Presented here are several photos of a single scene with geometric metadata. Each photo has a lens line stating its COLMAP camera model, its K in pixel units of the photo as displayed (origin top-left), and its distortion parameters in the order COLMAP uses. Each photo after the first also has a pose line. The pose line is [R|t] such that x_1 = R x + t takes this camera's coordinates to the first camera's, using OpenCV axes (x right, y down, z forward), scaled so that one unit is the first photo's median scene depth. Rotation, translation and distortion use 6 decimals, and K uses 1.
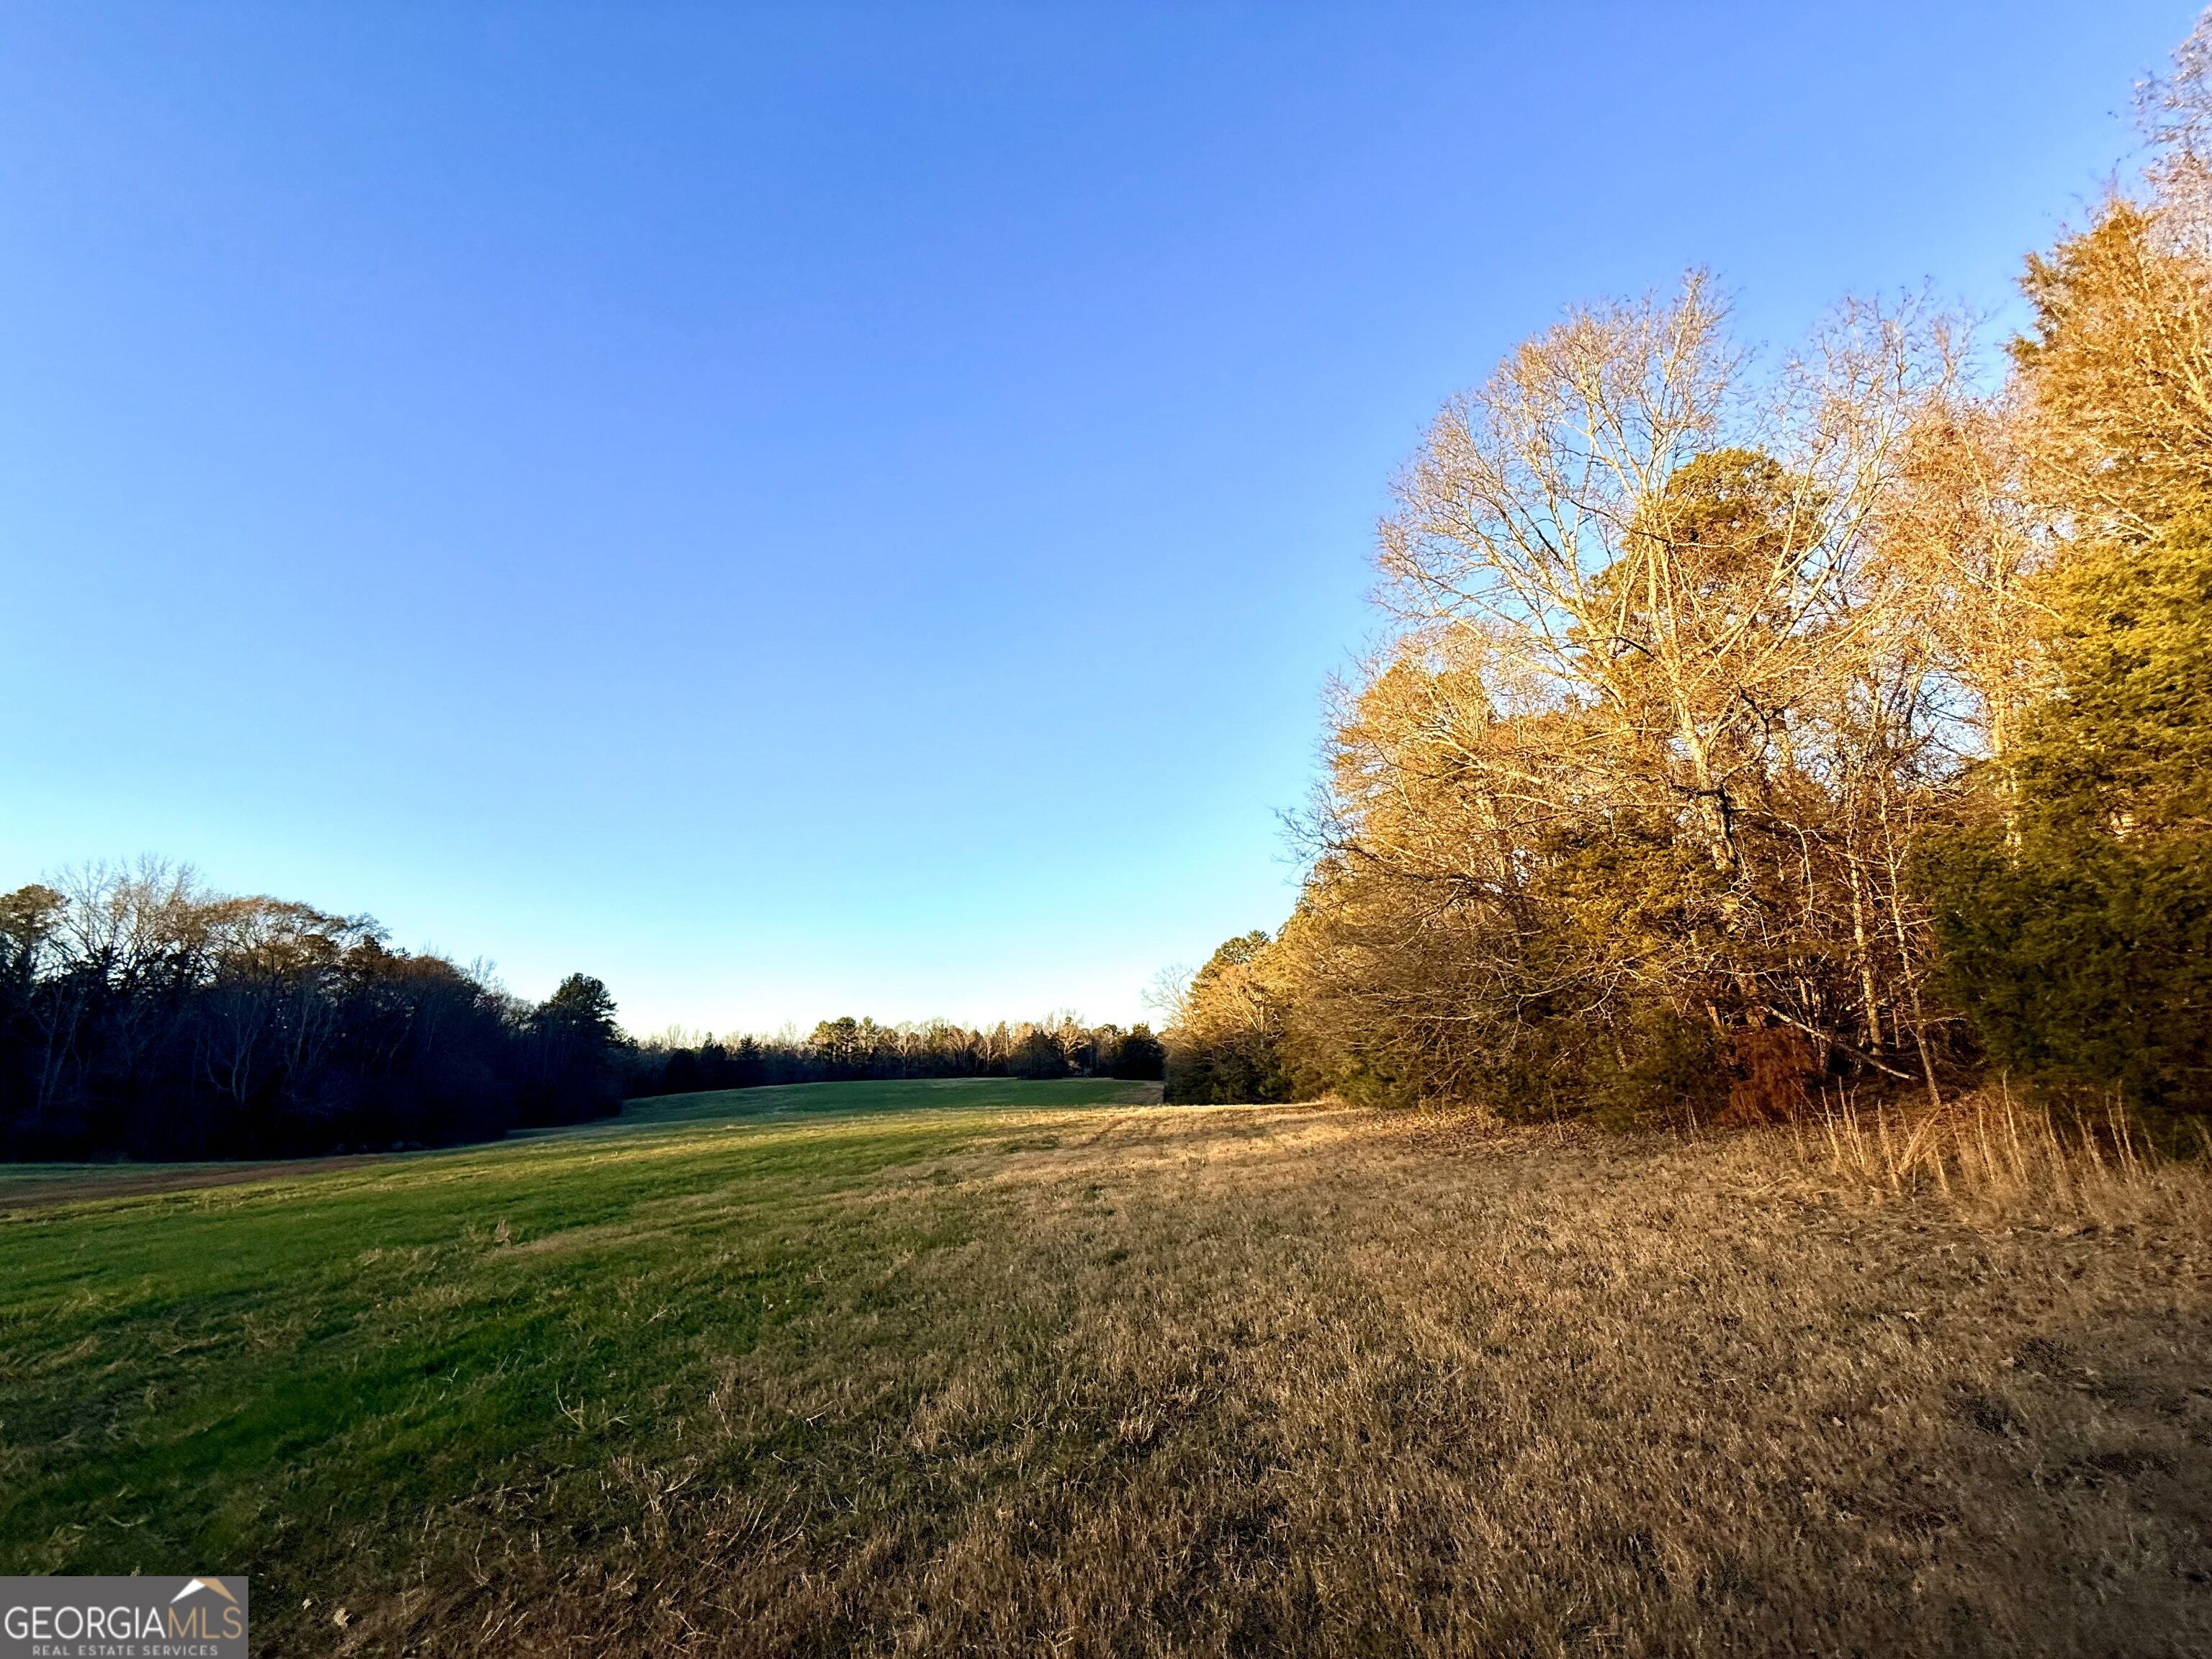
lens RADIAL K [[884.8, 0, 1105.5], [0, 884.8, 828.9], [0, 0, 1]] dist [-0.002245, -0.000566]
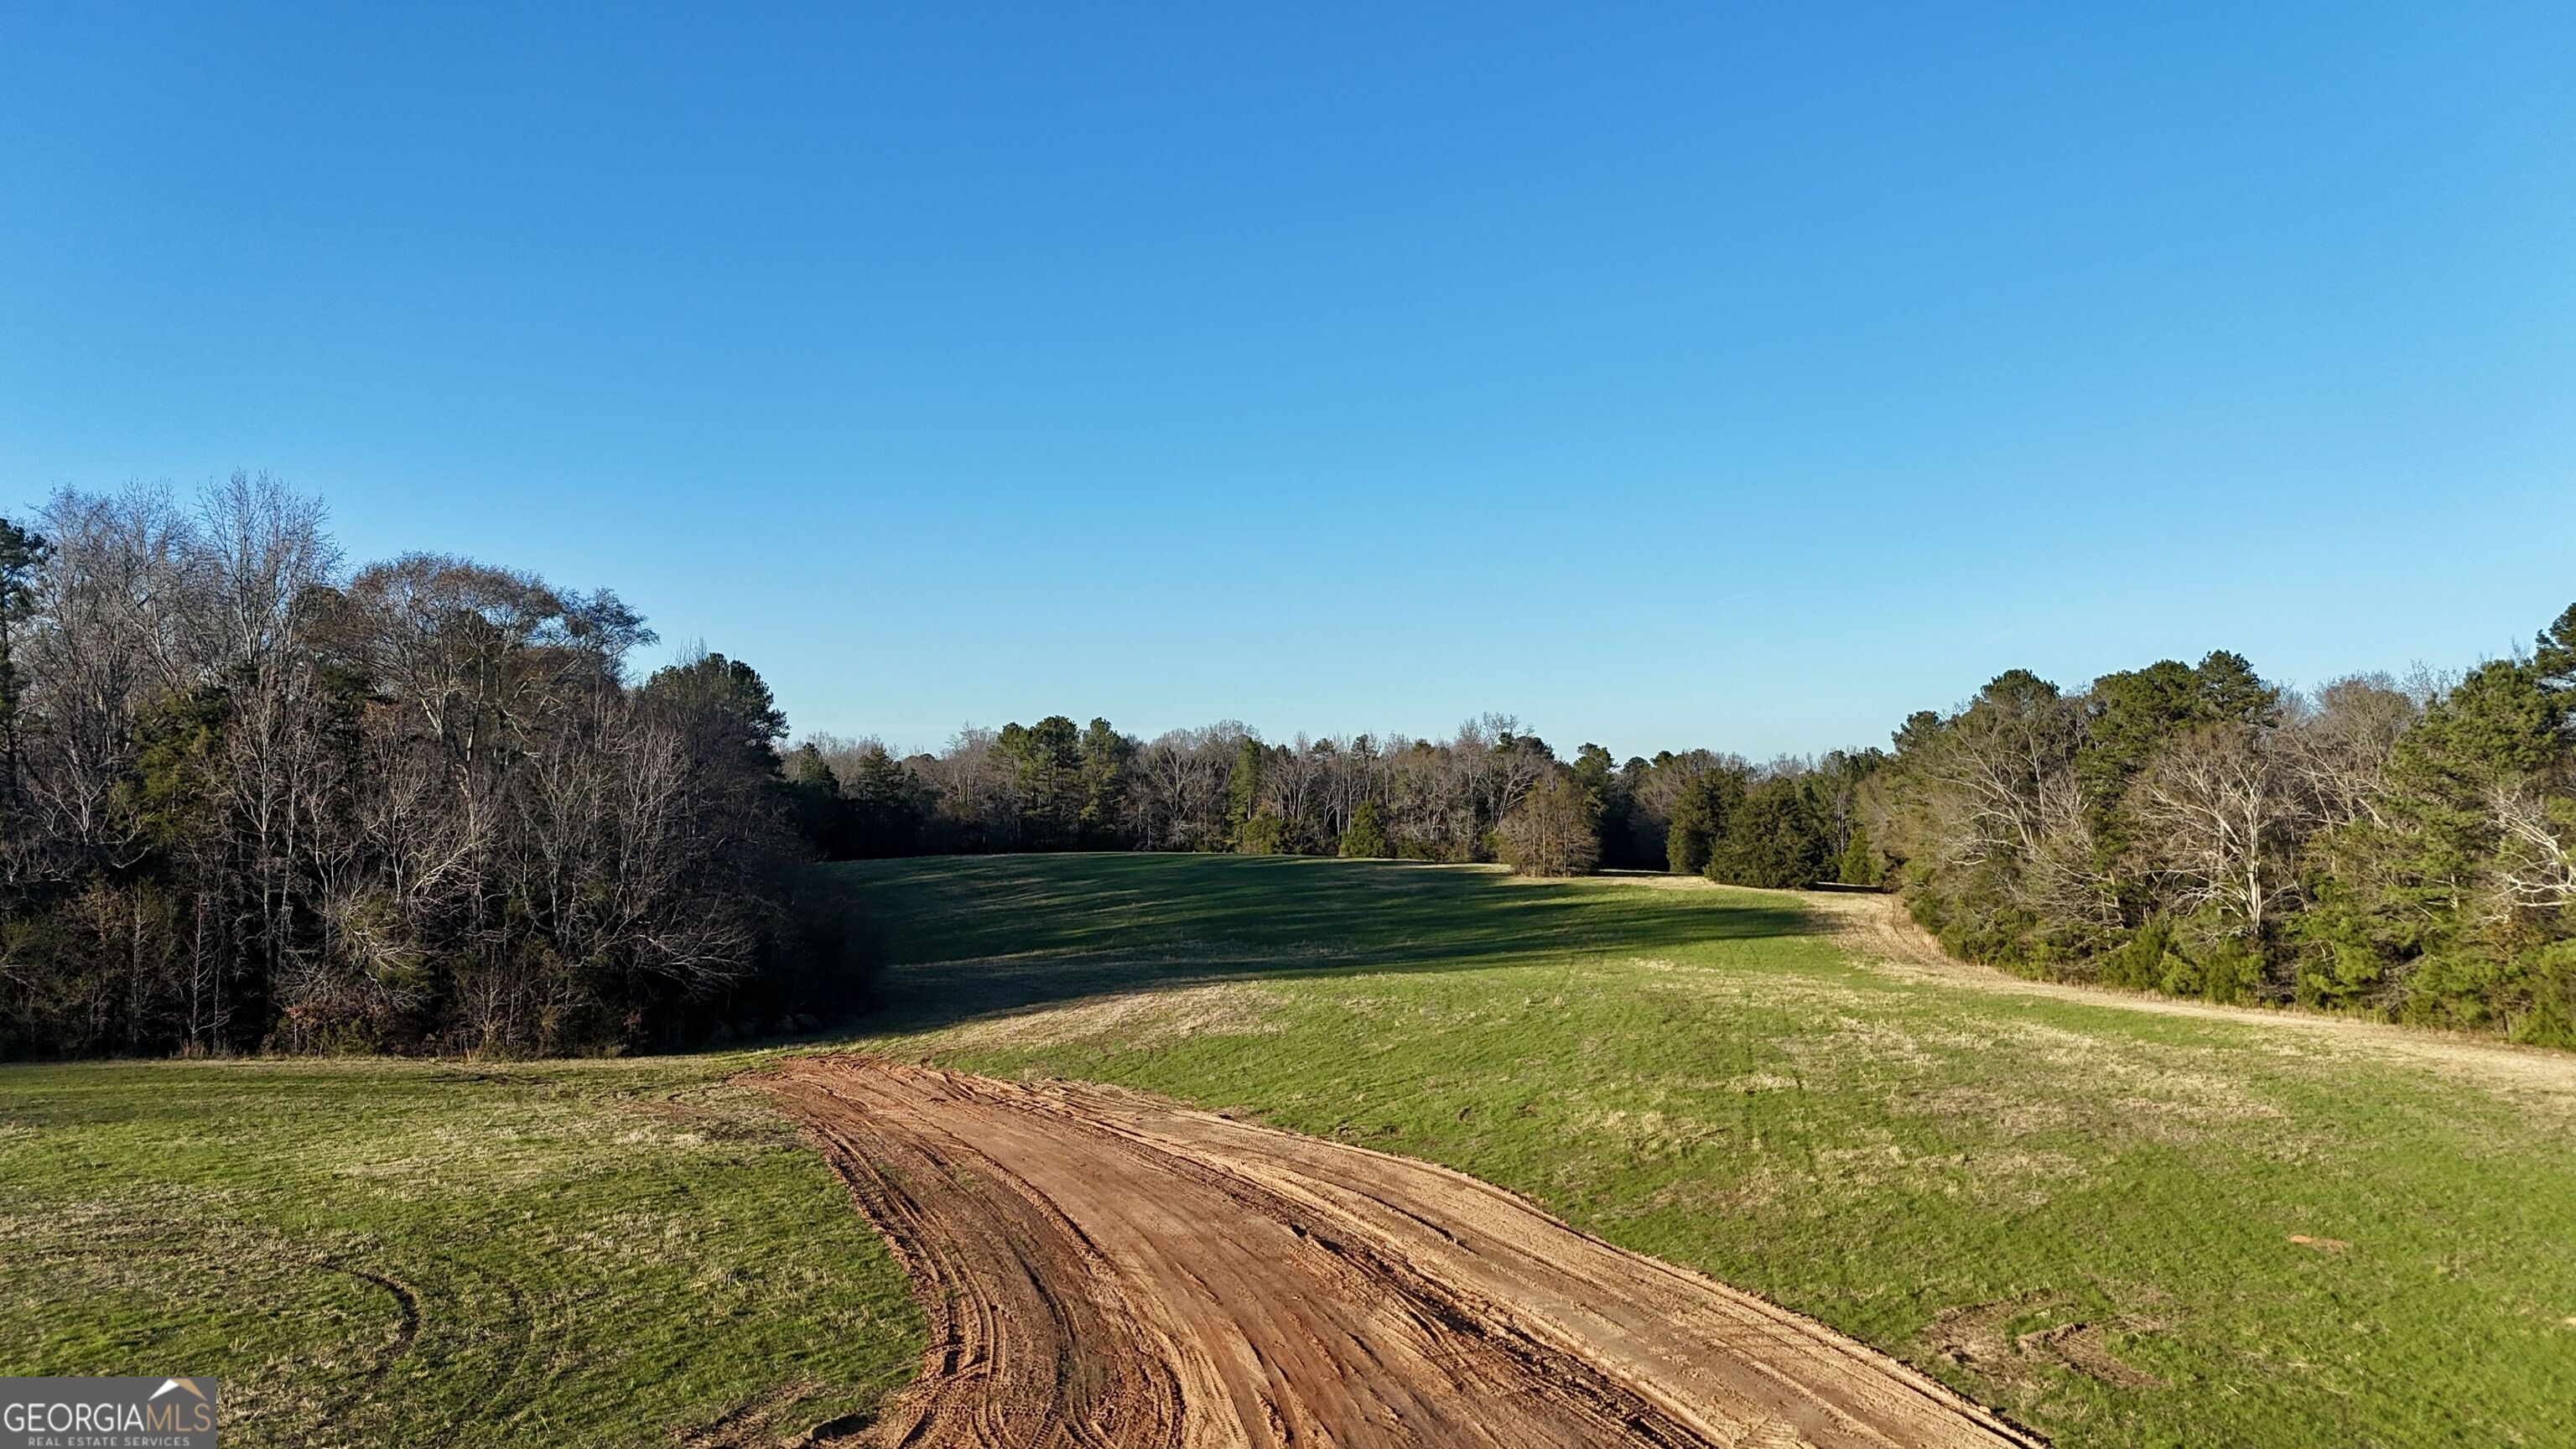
lens RADIAL K [[1904.1, 0, 1264.5], [0, 1904.1, 736.0], [0, 0, 1]] dist [0.078920, -0.083361]
pose [[0.998770, 0.035072, -0.035053, -0.182191], [-0.025766, 0.971063, 0.237431, -0.046354], [0.042365, -0.236235, 0.970772, -0.052918]]
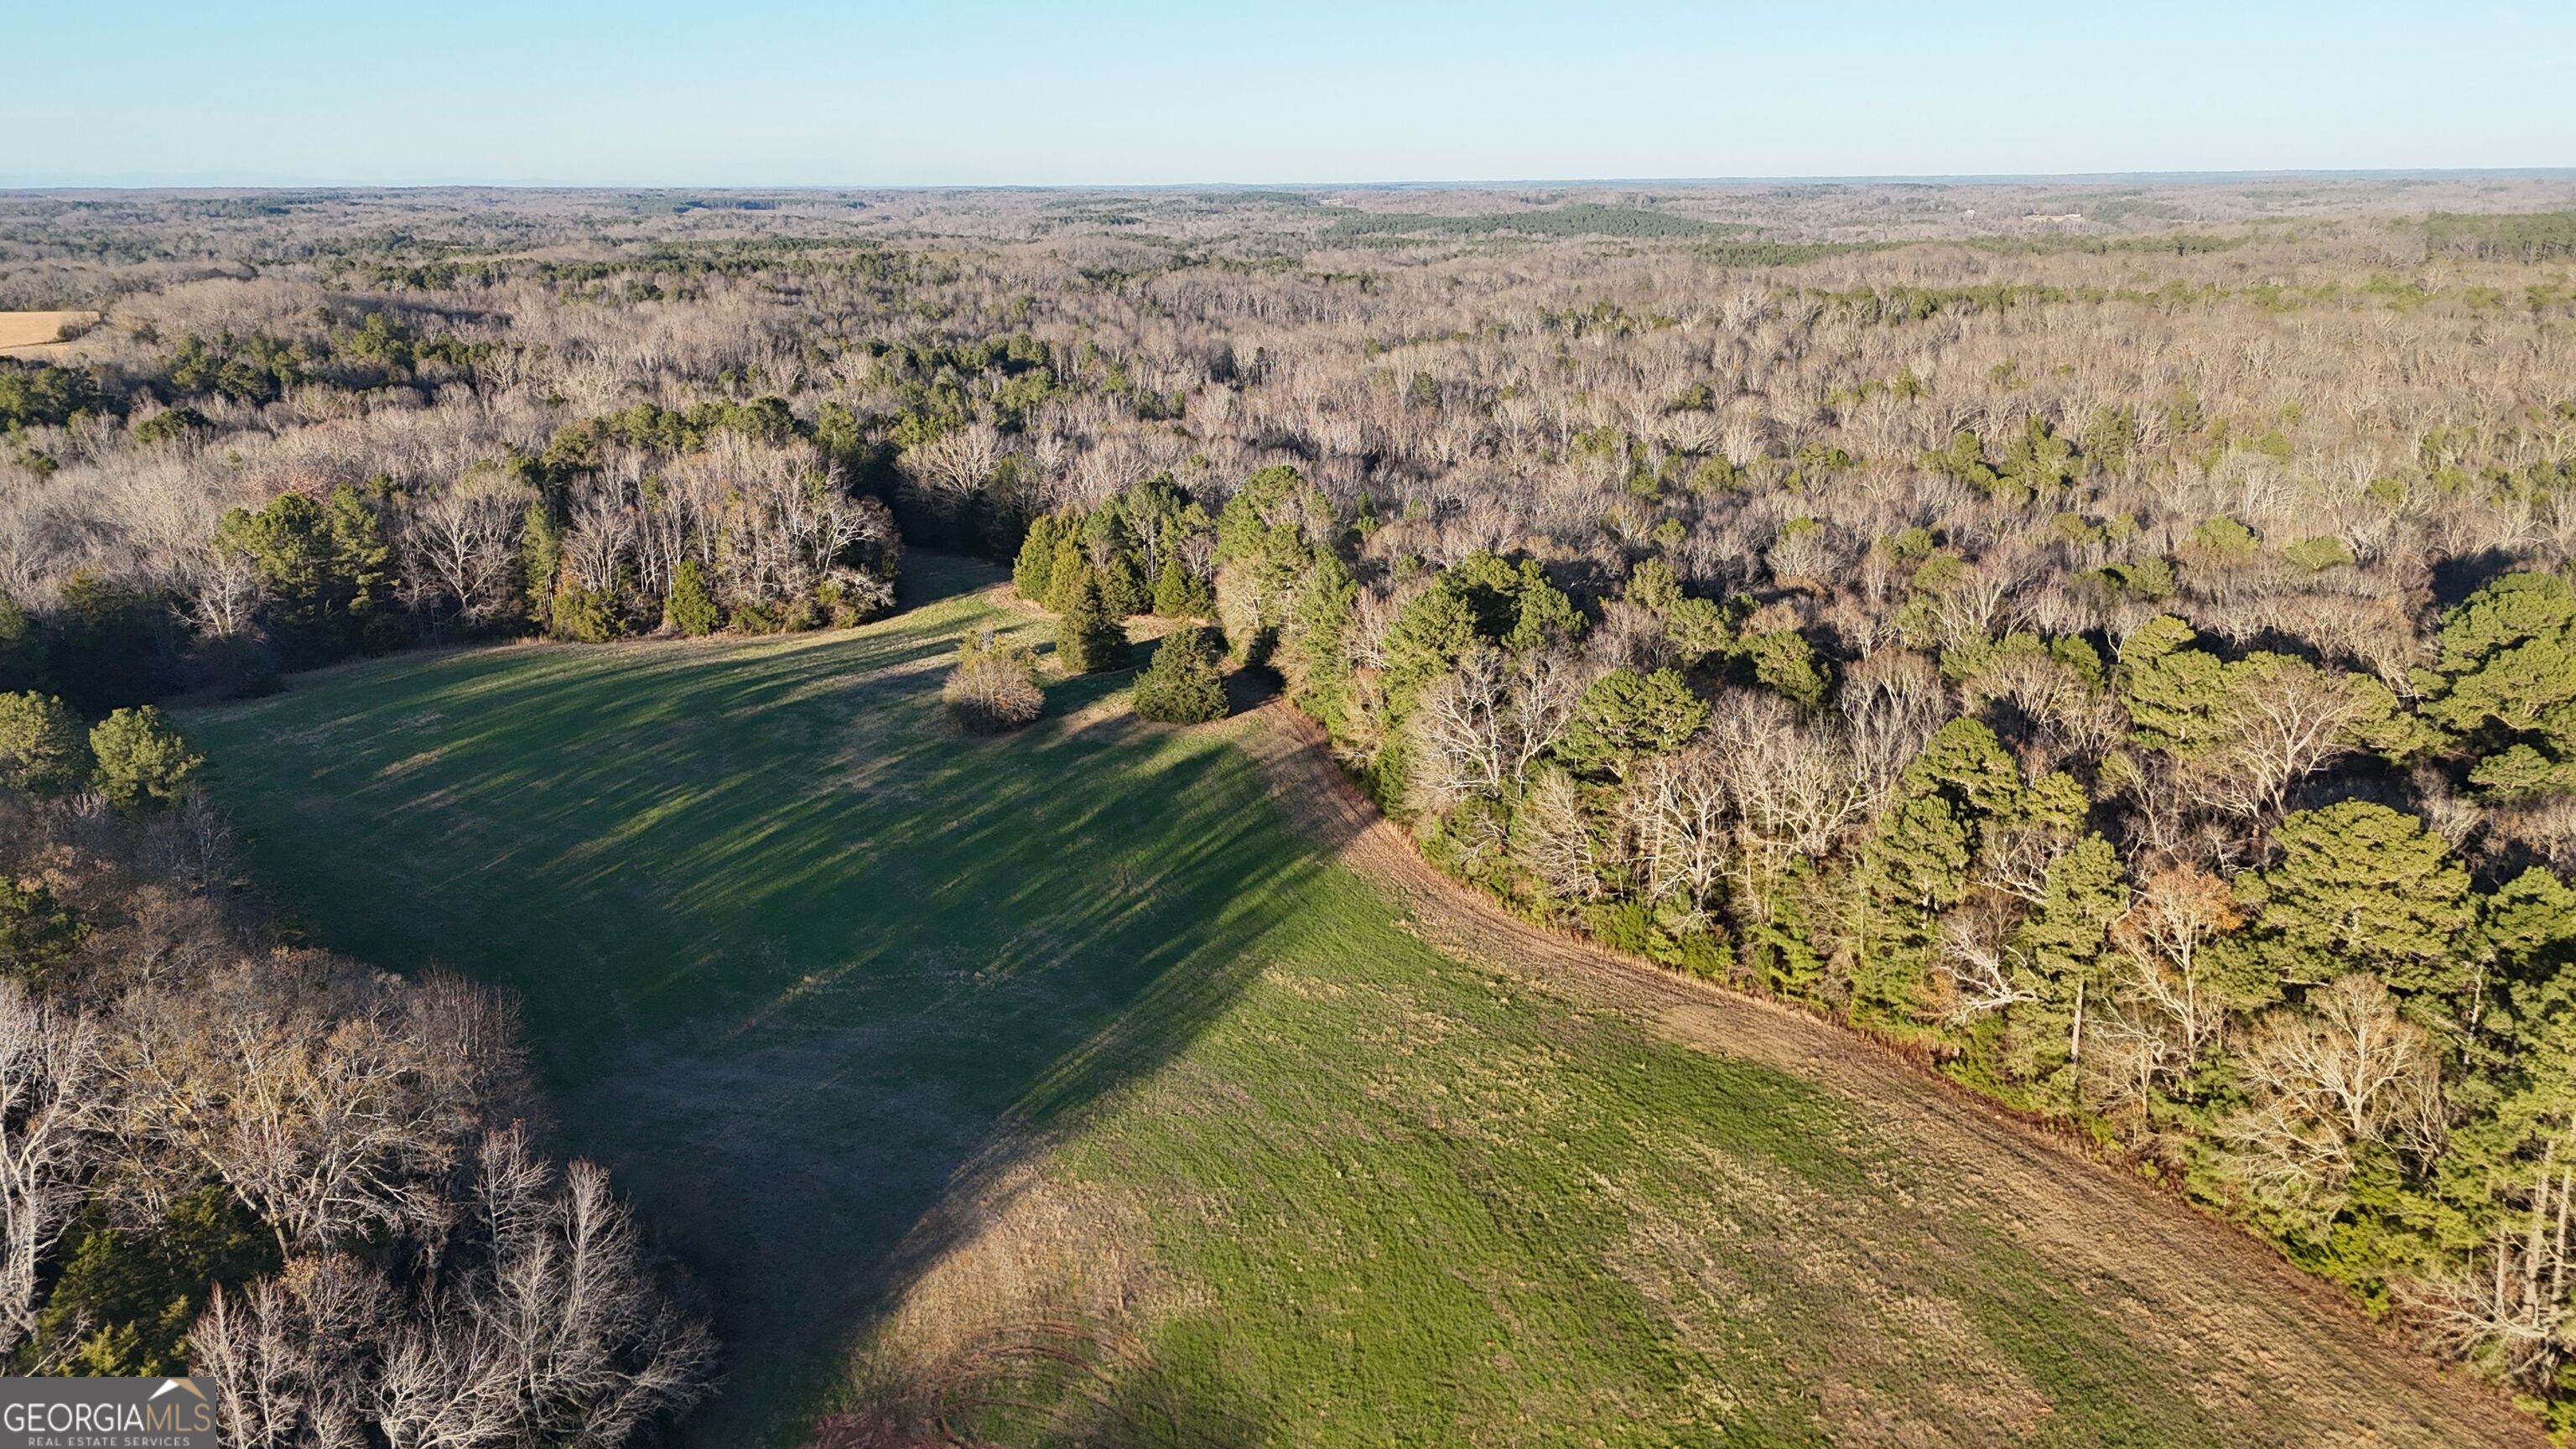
lens RADIAL K [[1904.1, 0, 1278.4], [0, 1904.1, 704.0], [0, 0, 1]] dist [0.078920, -0.083361]
pose [[0.889026, -0.116451, 0.442799, -0.388476], [-0.120843, 0.873143, 0.472248, -0.268431], [-0.441621, -0.473350, 0.762175, 0.023764]]
